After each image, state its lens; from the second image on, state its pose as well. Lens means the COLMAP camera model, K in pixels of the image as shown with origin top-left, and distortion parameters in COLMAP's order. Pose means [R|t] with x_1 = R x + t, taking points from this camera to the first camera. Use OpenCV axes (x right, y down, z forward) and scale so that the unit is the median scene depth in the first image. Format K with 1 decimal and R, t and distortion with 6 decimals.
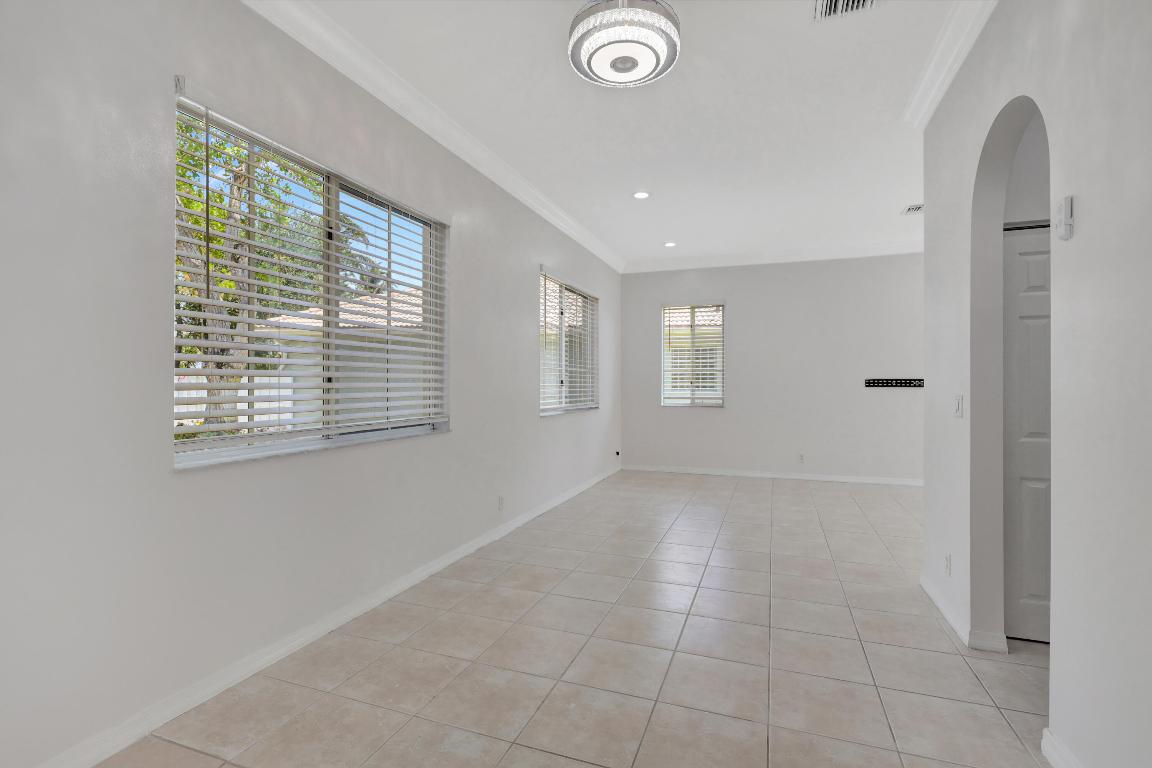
lens RADIAL K [[534.3, 0, 574.5], [0, 534.3, 381.9], [0, 0, 1]] dist [-0.009148, 0.002975]
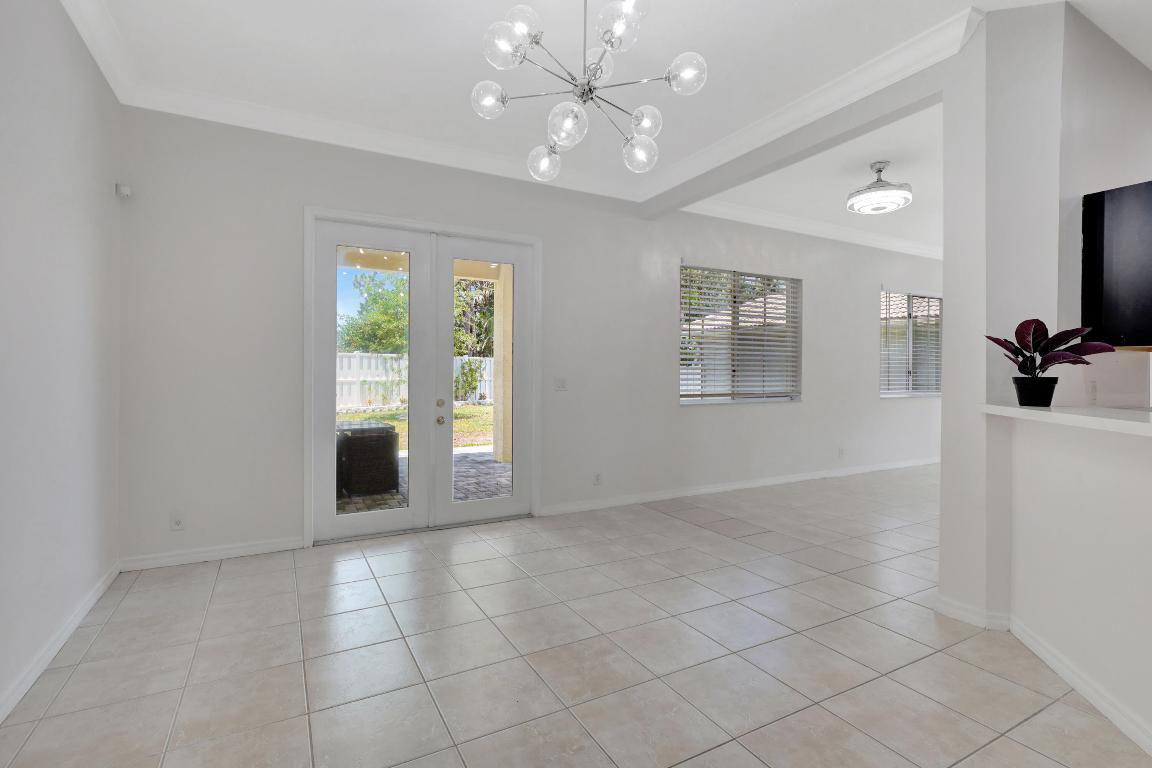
lens RADIAL K [[534.3, 0, 577.7], [0, 534.3, 376.2], [0, 0, 1]] dist [-0.009148, 0.002975]
pose [[0.751579, 0.008548, -0.659588, 0.367425], [-0.002971, 0.999950, 0.009573, -0.000820], [0.659637, -0.005235, 0.751566, -0.782259]]
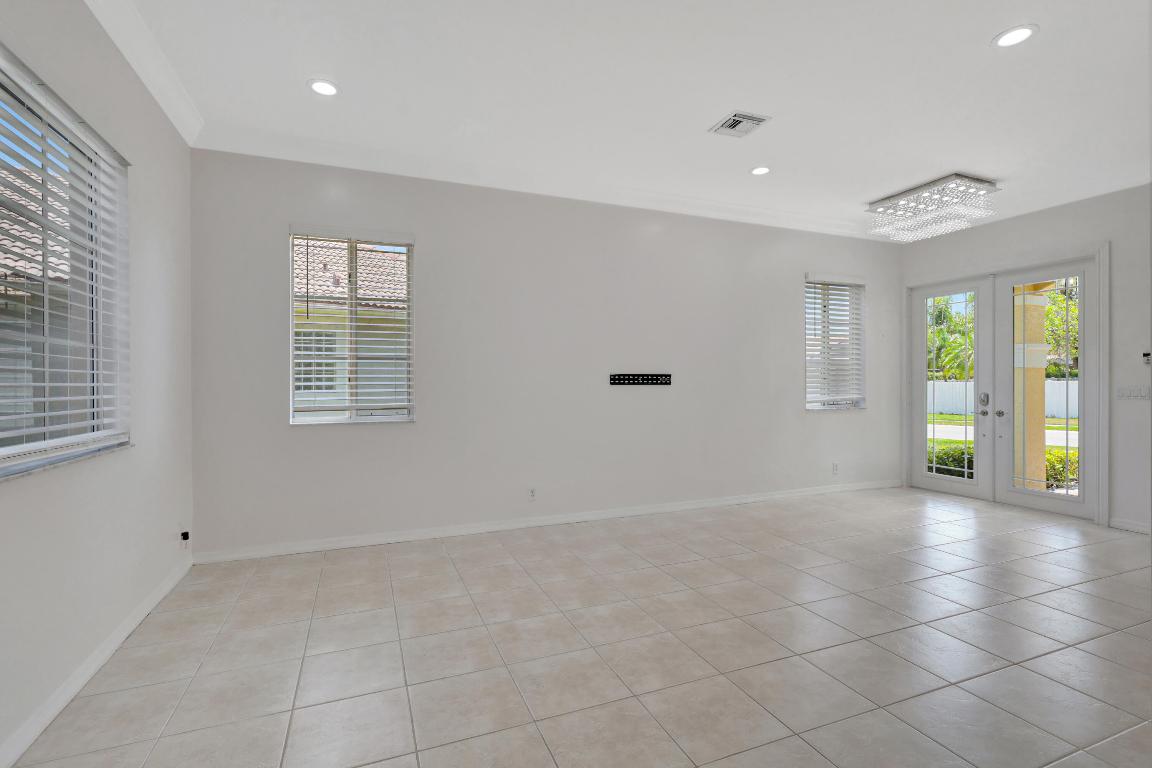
lens RADIAL K [[534.3, 0, 583.4], [0, 534.3, 382.0], [0, 0, 1]] dist [-0.009148, 0.002975]
pose [[0.730063, -0.004806, 0.683363, 0.044124], [0.002718, 0.999988, 0.004128, 0.004449], [-0.683374, -0.001156, 0.730067, 0.987302]]
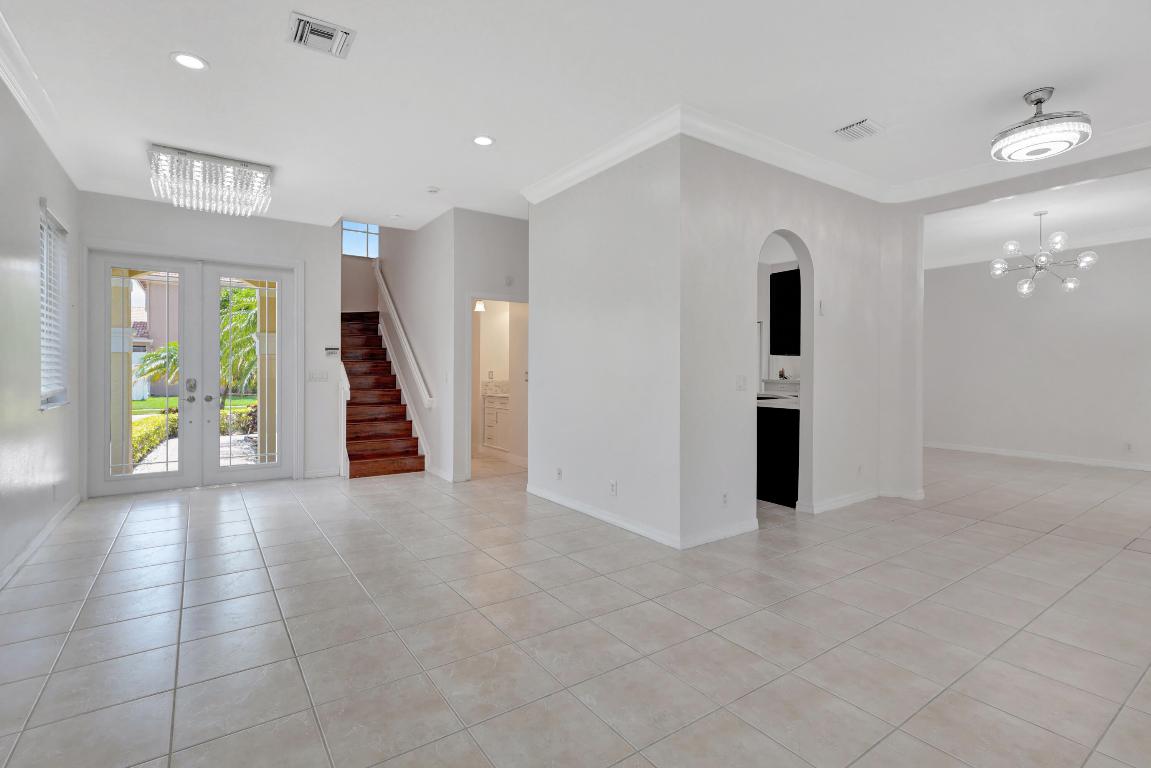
lens RADIAL K [[533.9, 0, 568.8], [0, 533.9, 372.8], [0, 0, 1]] dist [-0.009148, 0.002975]
pose [[-0.817235, -0.010252, 0.576214, 0.204947], [-0.008166, 0.999947, 0.006210, 0.010294], [-0.576247, 0.000370, -0.817275, 2.000726]]
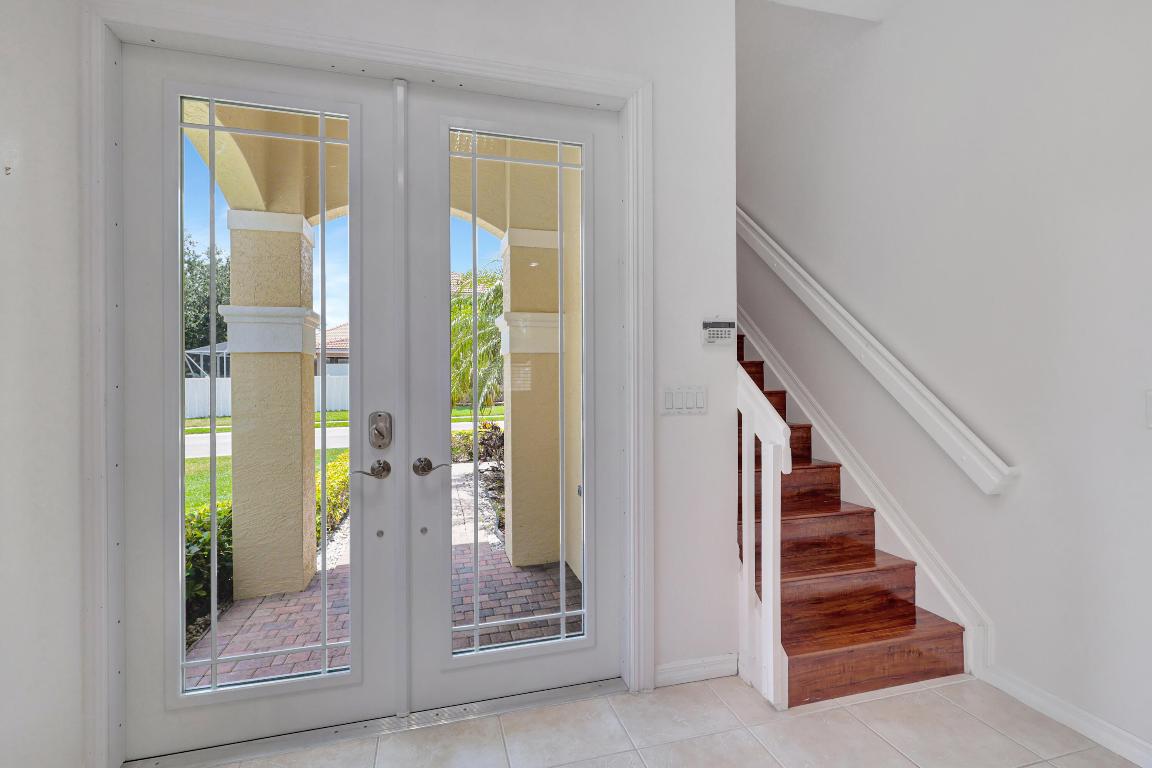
lens RADIAL K [[534.3, 0, 573.0], [0, 534.3, 371.8], [0, 0, 1]] dist [-0.009148, 0.002975]
pose [[-0.581958, -0.006682, 0.813191, 1.485168], [-0.000472, 0.999969, 0.007879, 0.000162], [-0.813219, 0.004201, -0.581943, 1.507274]]
